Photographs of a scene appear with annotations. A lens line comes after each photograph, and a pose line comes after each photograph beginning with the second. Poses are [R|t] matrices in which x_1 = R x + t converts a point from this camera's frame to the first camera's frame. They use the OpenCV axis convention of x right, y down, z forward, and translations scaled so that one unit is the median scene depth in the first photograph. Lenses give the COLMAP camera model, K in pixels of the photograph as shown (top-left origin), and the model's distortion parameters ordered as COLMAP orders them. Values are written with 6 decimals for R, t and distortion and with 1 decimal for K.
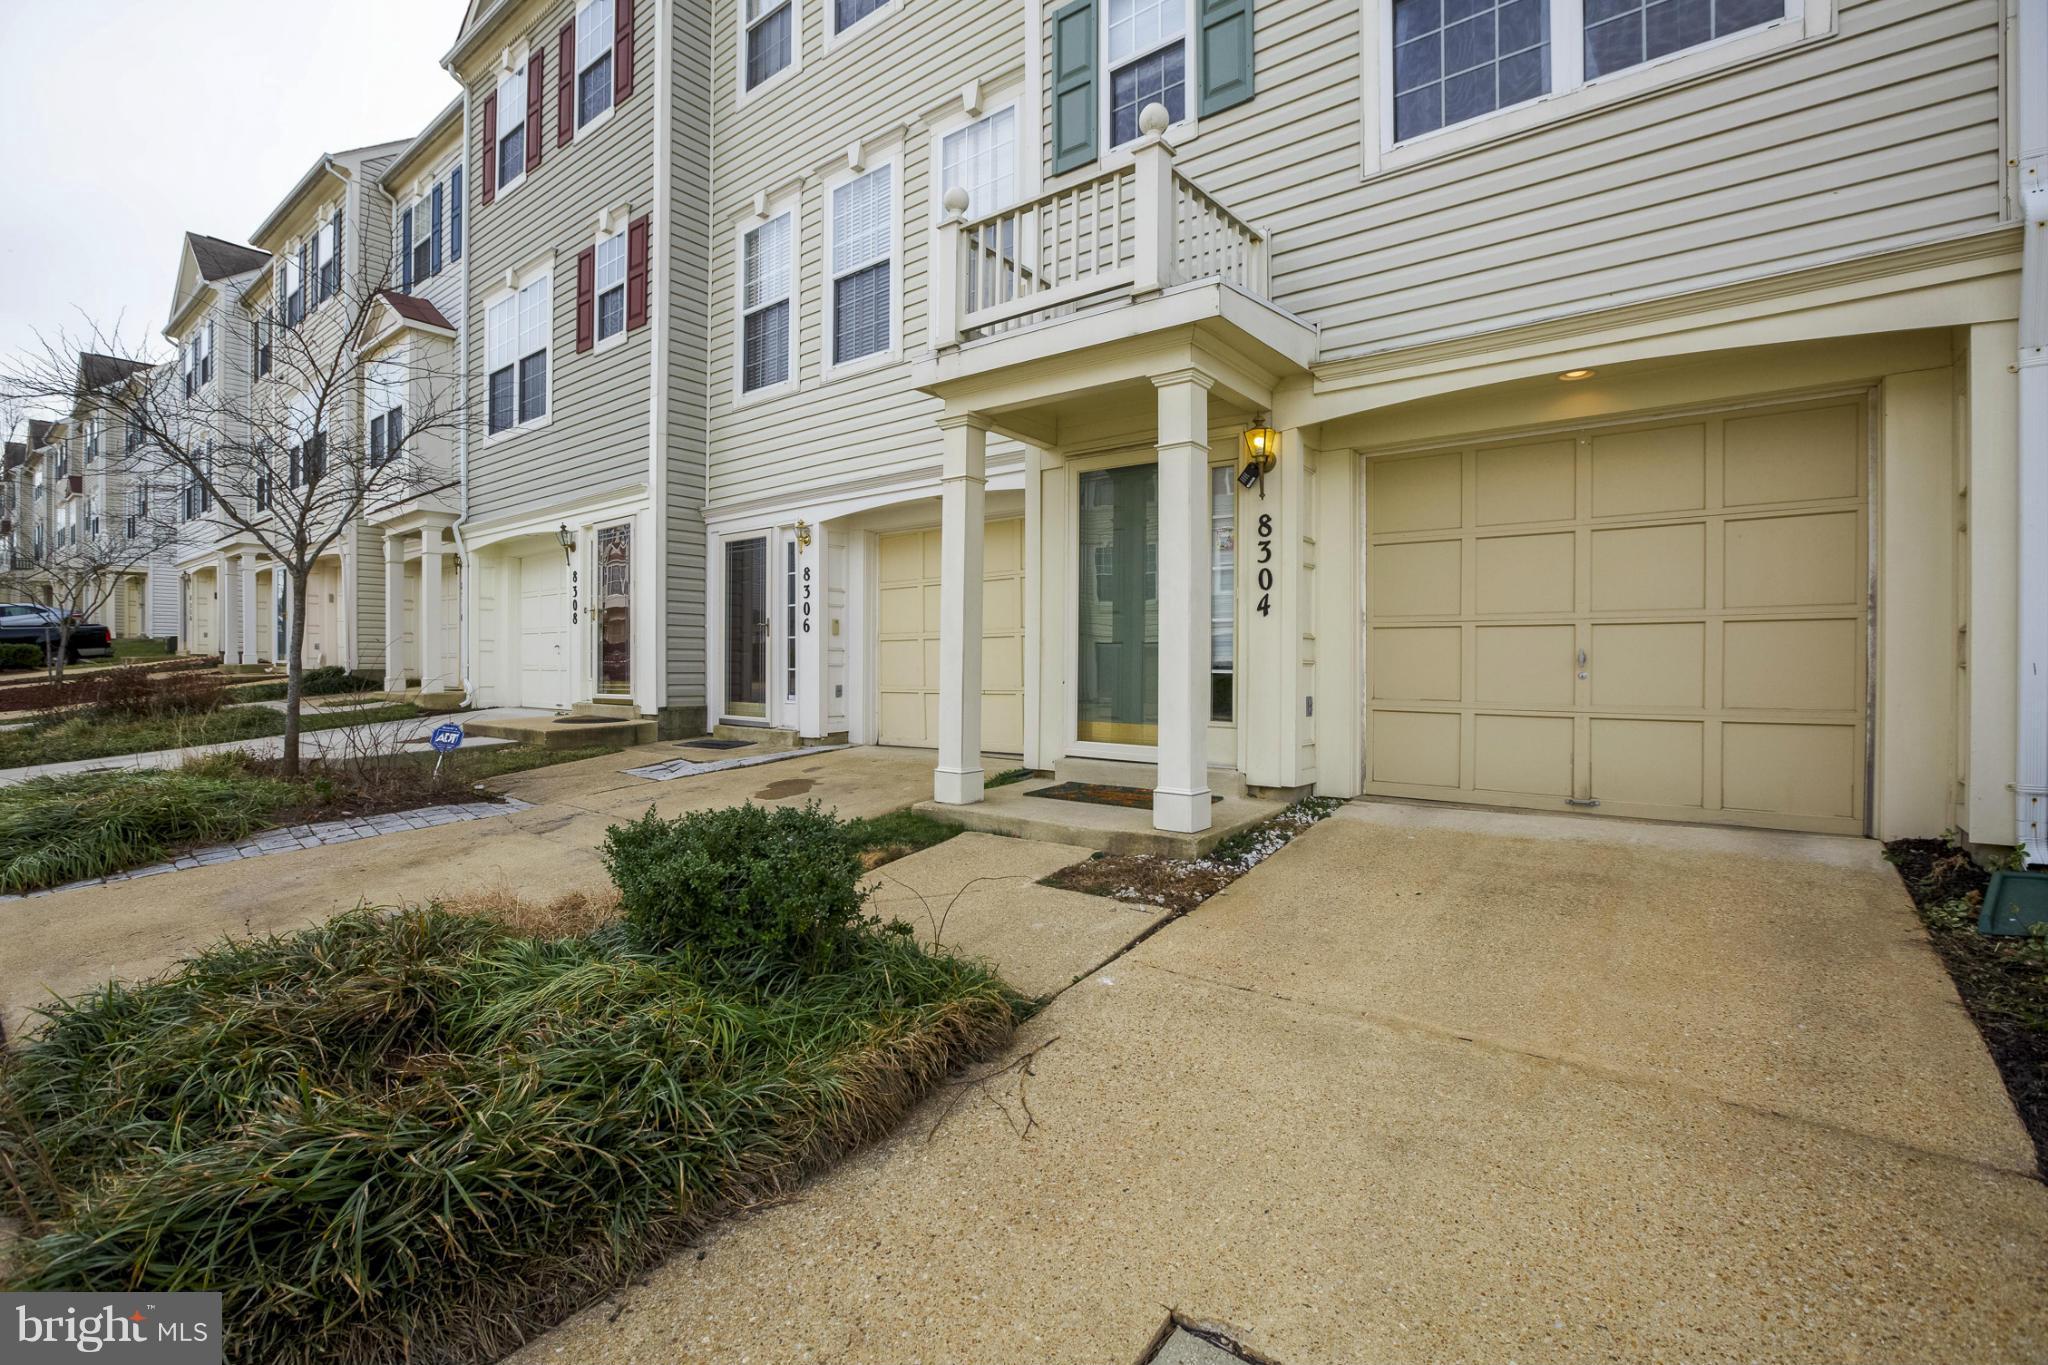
lens RADIAL K [[933.5, 0, 994.2], [0, 933.5, 670.5], [0, 0, 1]] dist [-0.039444, 0.012024]
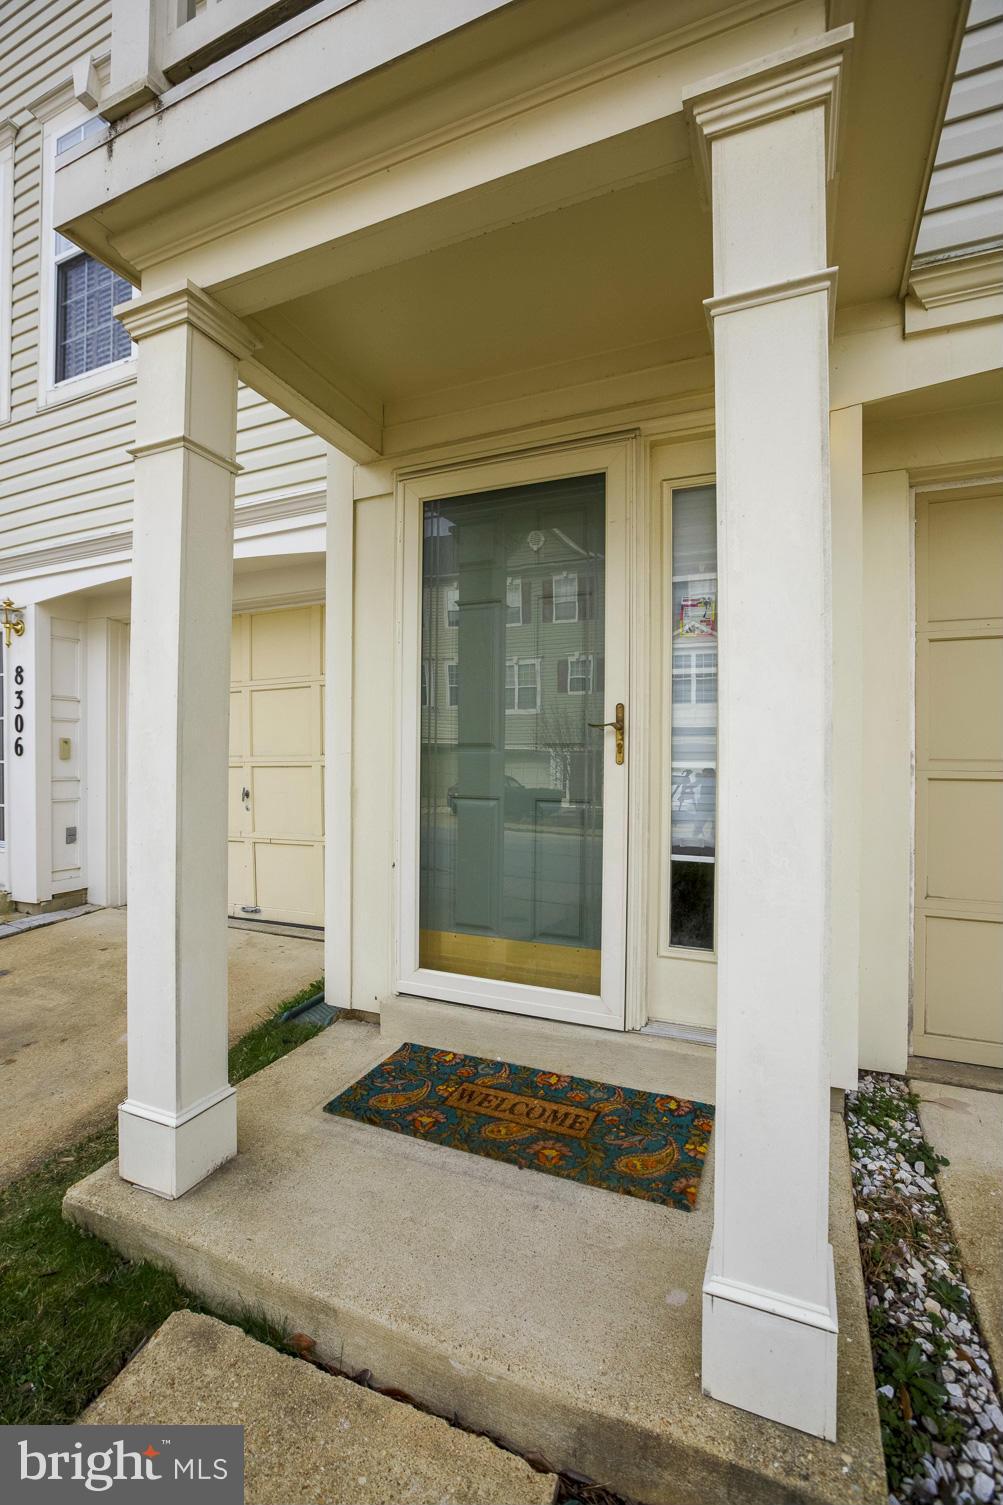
lens RADIAL K [[686.0, 0, 482.5], [0, 686.0, 757.0], [0, 0, 1]] dist [-0.039444, 0.012024]
pose [[0.968549, -0.002169, 0.248815, 0.019143], [0.003436, 0.999983, -0.004660, -0.045350], [-0.248801, 0.005368, 0.968540, 0.502222]]
